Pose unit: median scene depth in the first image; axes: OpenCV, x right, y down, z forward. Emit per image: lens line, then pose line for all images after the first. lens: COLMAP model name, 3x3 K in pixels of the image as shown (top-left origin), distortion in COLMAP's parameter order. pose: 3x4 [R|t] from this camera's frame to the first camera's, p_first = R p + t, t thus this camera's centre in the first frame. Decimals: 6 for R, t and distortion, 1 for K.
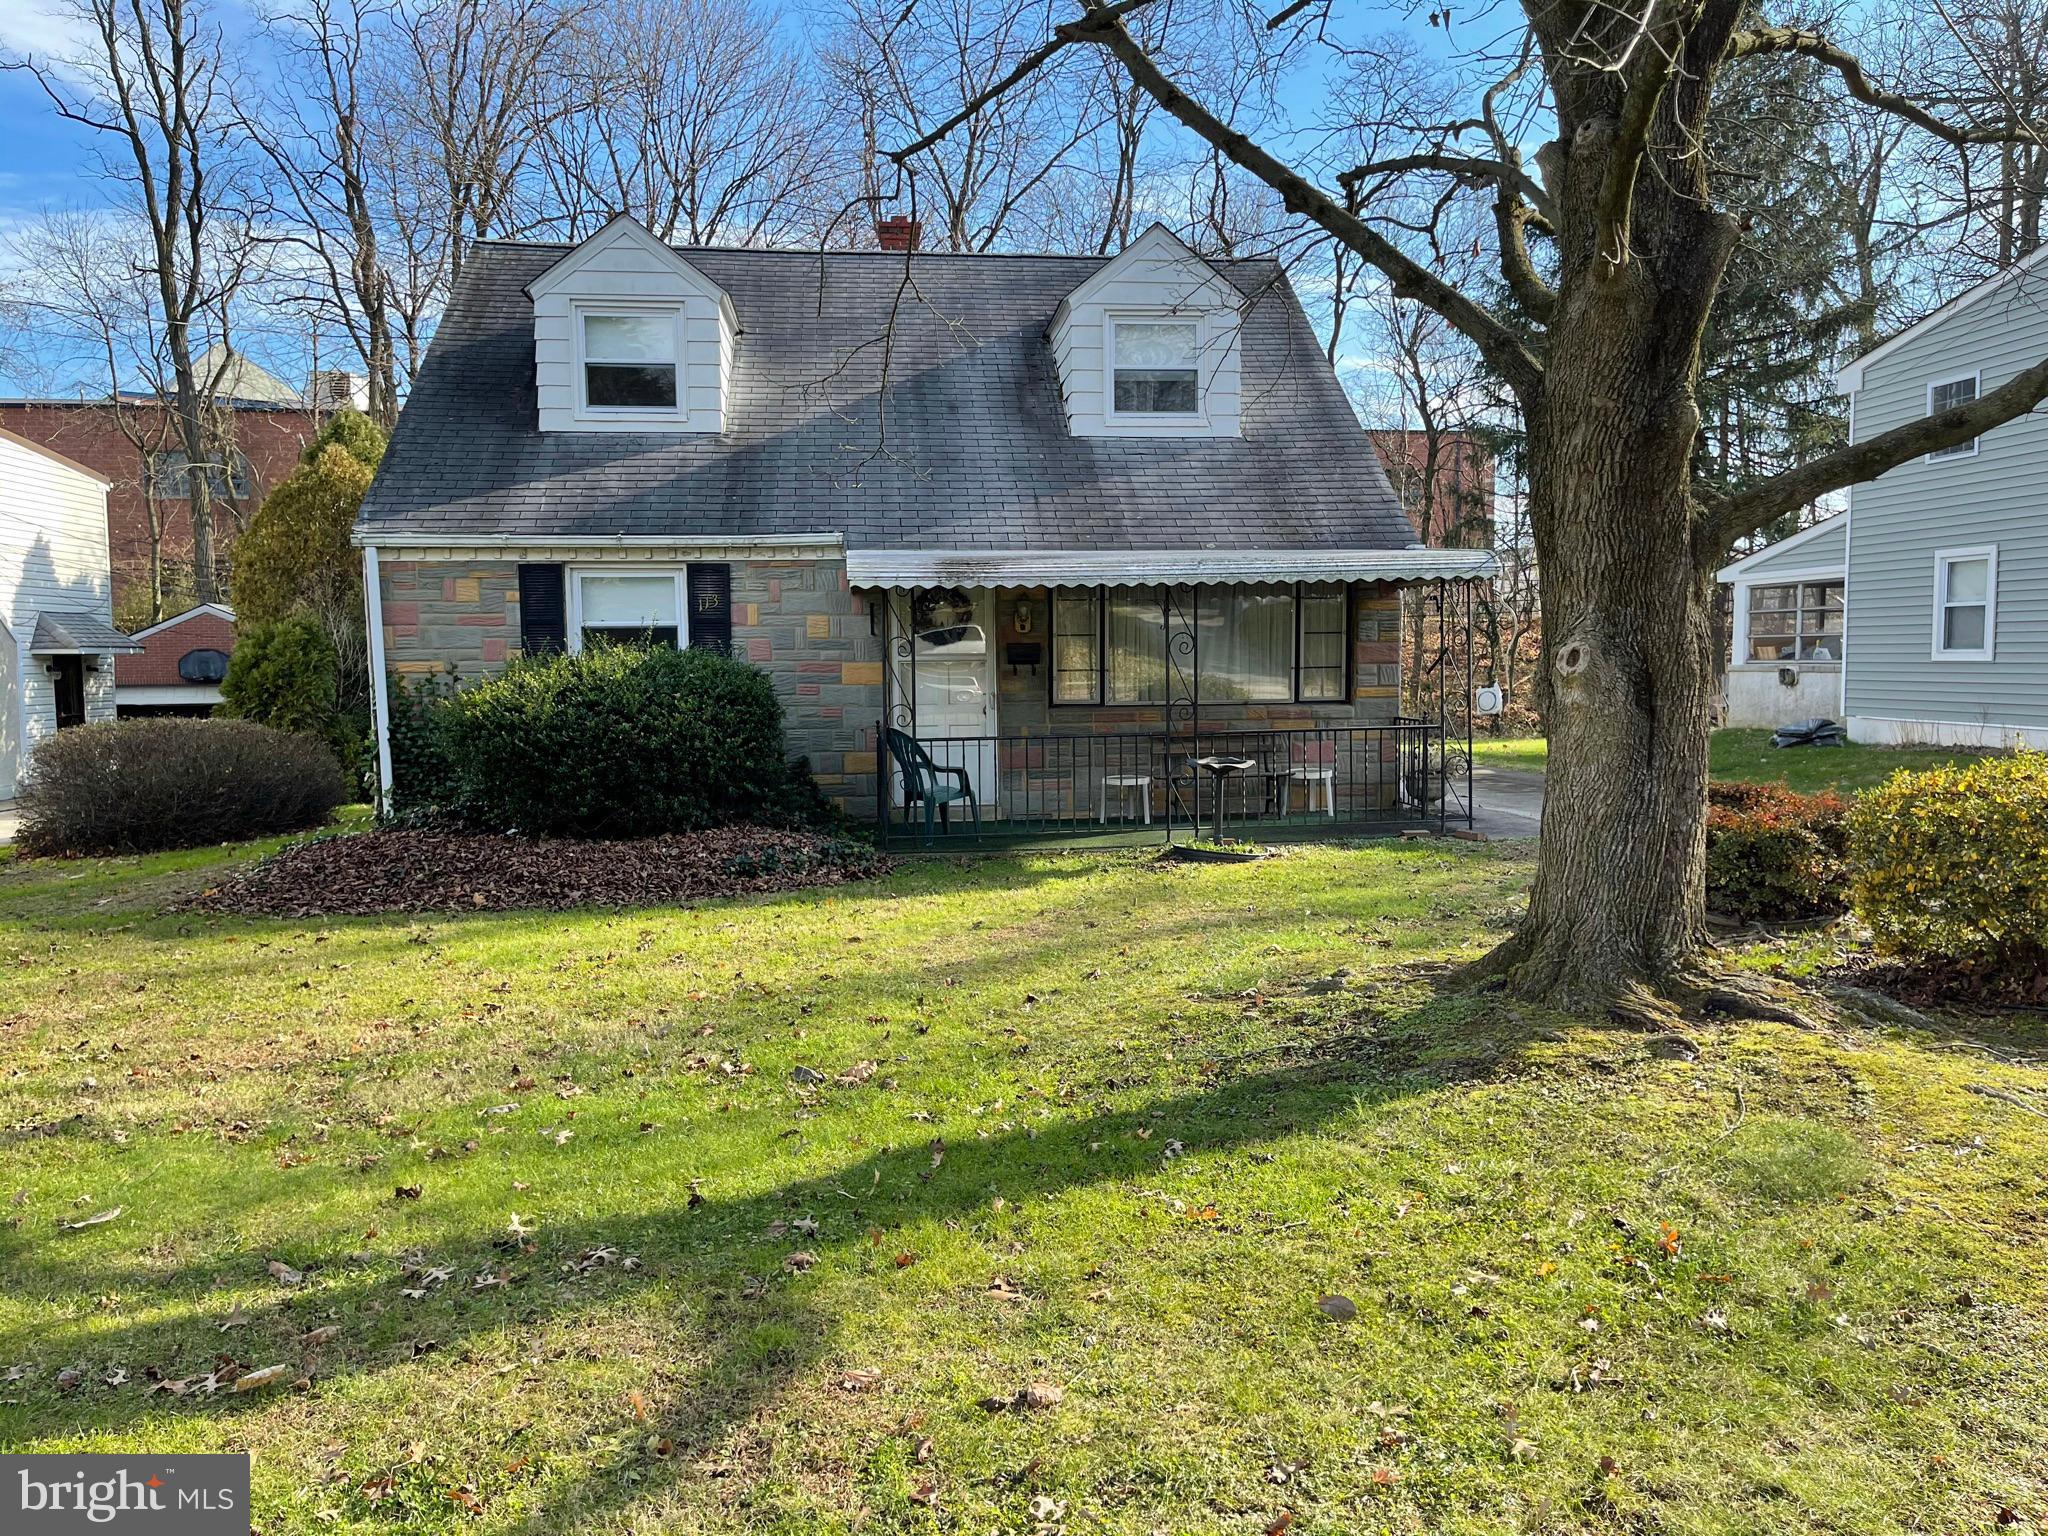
lens RADIAL K [[1562.1, 0, 1027.2], [0, 1562.1, 773.1], [0, 0, 1]] dist [0.051296, -0.020694]
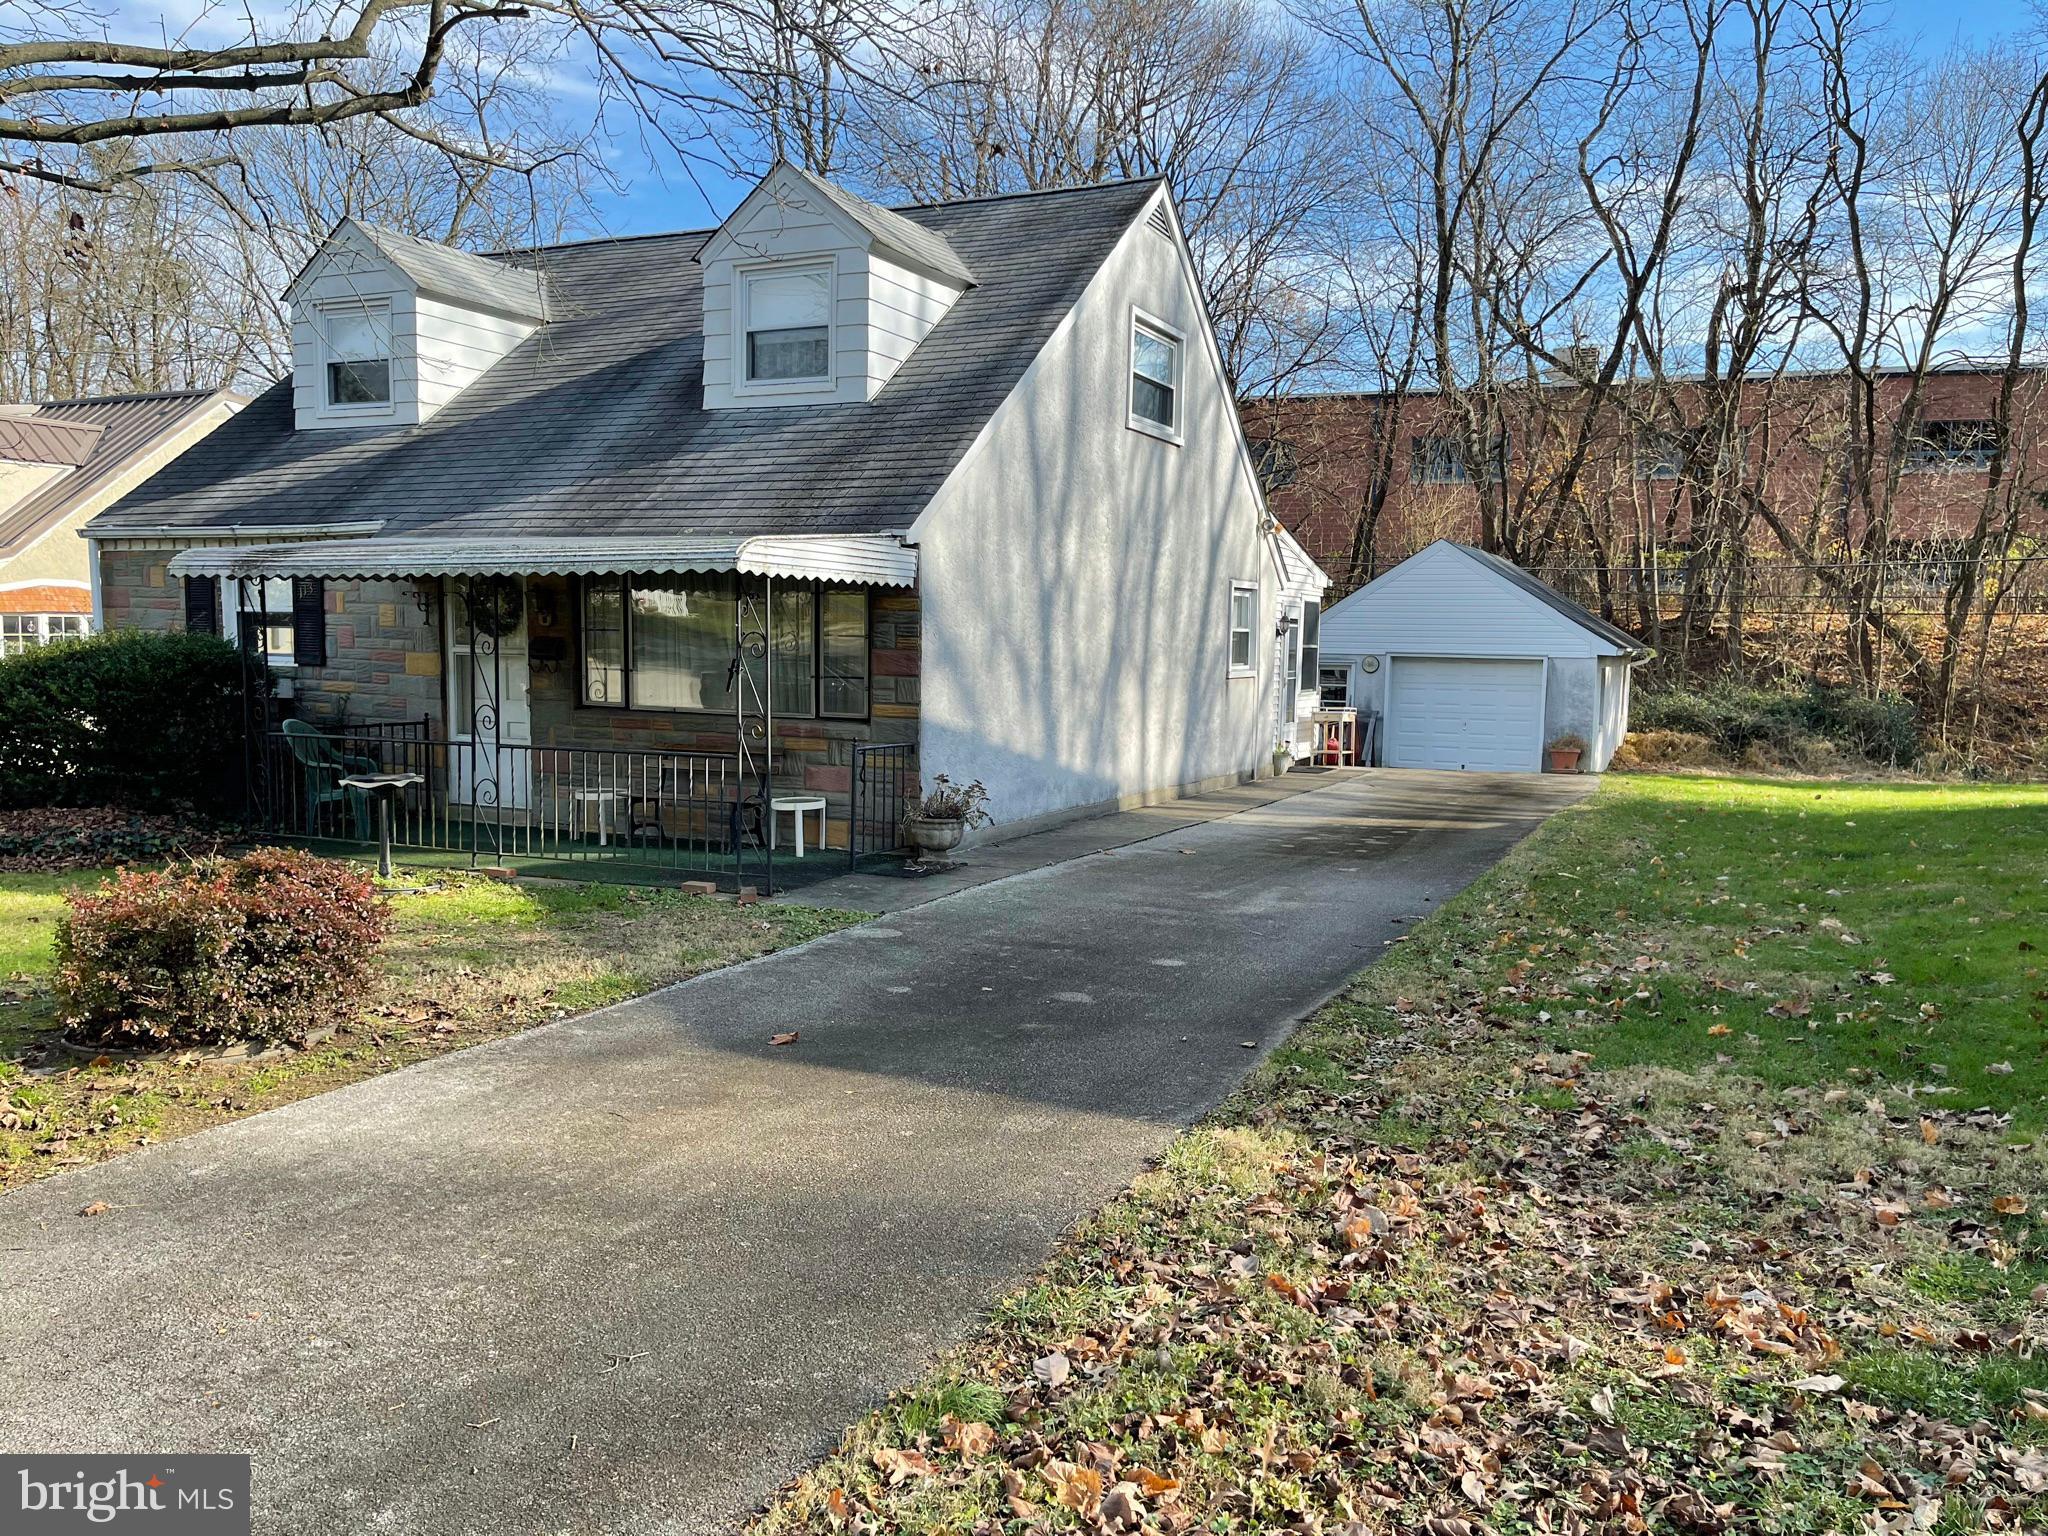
lens RADIAL K [[1562.1, 0, 1029.5], [0, 1562.1, 777.6], [0, 0, 1]] dist [0.051296, -0.020694]
pose [[0.849775, 0.071188, -0.522317, 0.721965], [-0.064163, 0.997440, 0.031555, -0.047619], [0.523226, 0.006698, 0.852167, 0.350570]]
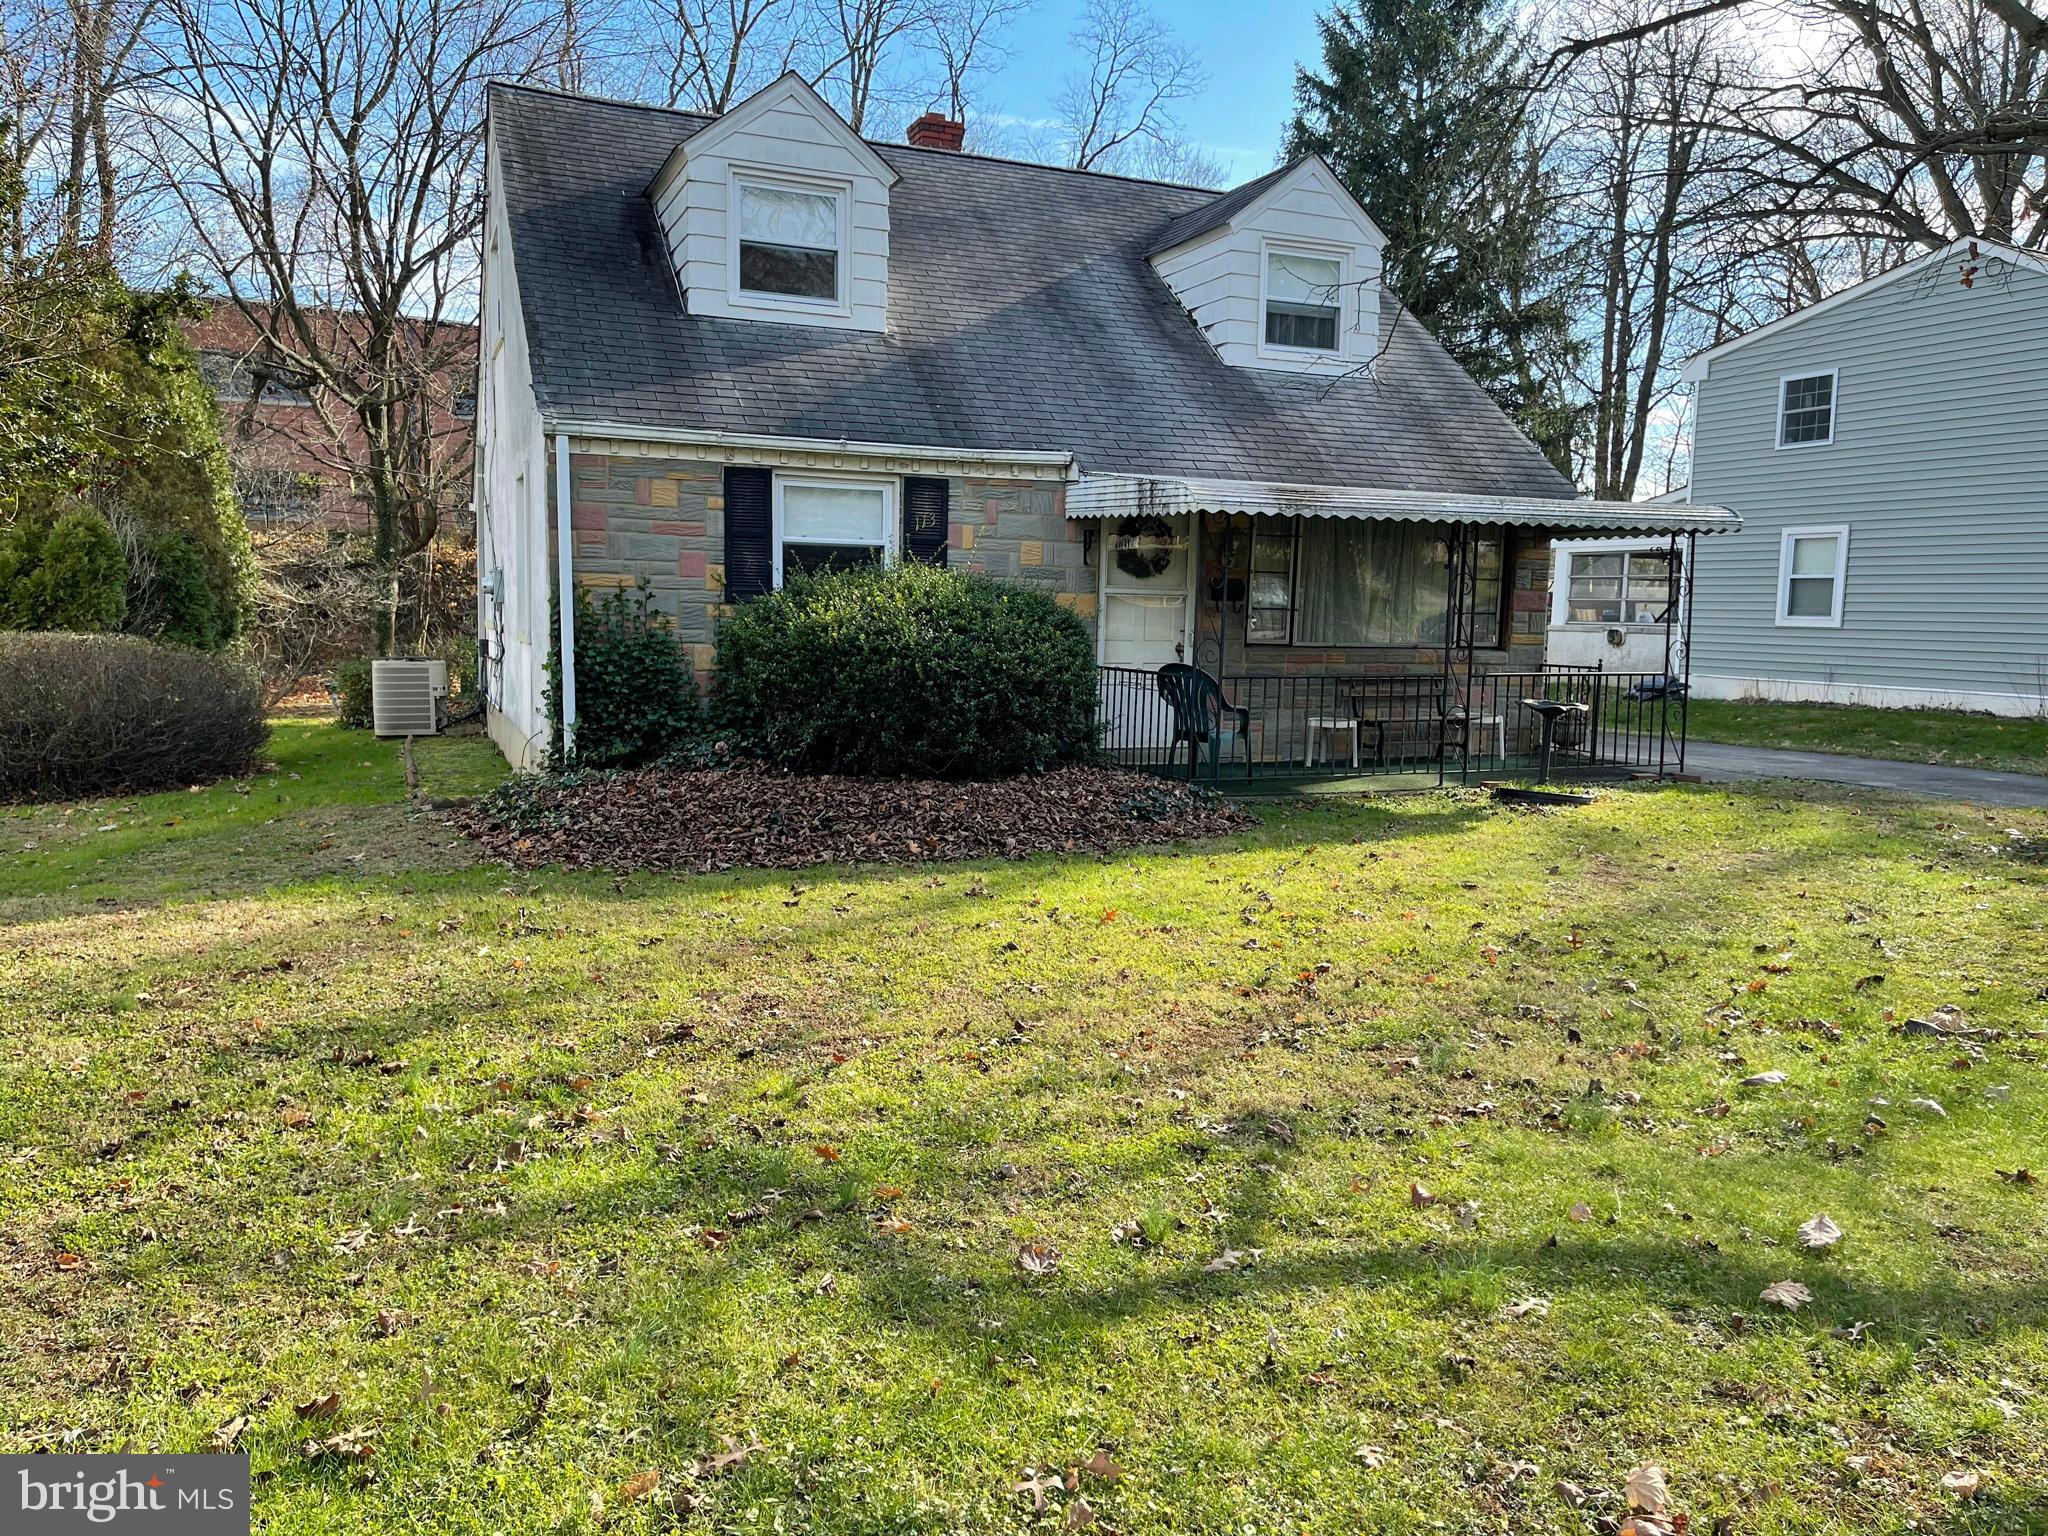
lens RADIAL K [[1562.1, 0, 1019.0], [0, 1562.1, 764.6], [0, 0, 1]] dist [0.051296, -0.020694]
pose [[0.959480, 0.004134, 0.281747, -0.389963], [-0.011840, 0.999601, 0.025654, 0.007831], [-0.281528, -0.027950, 0.959146, 0.109133]]
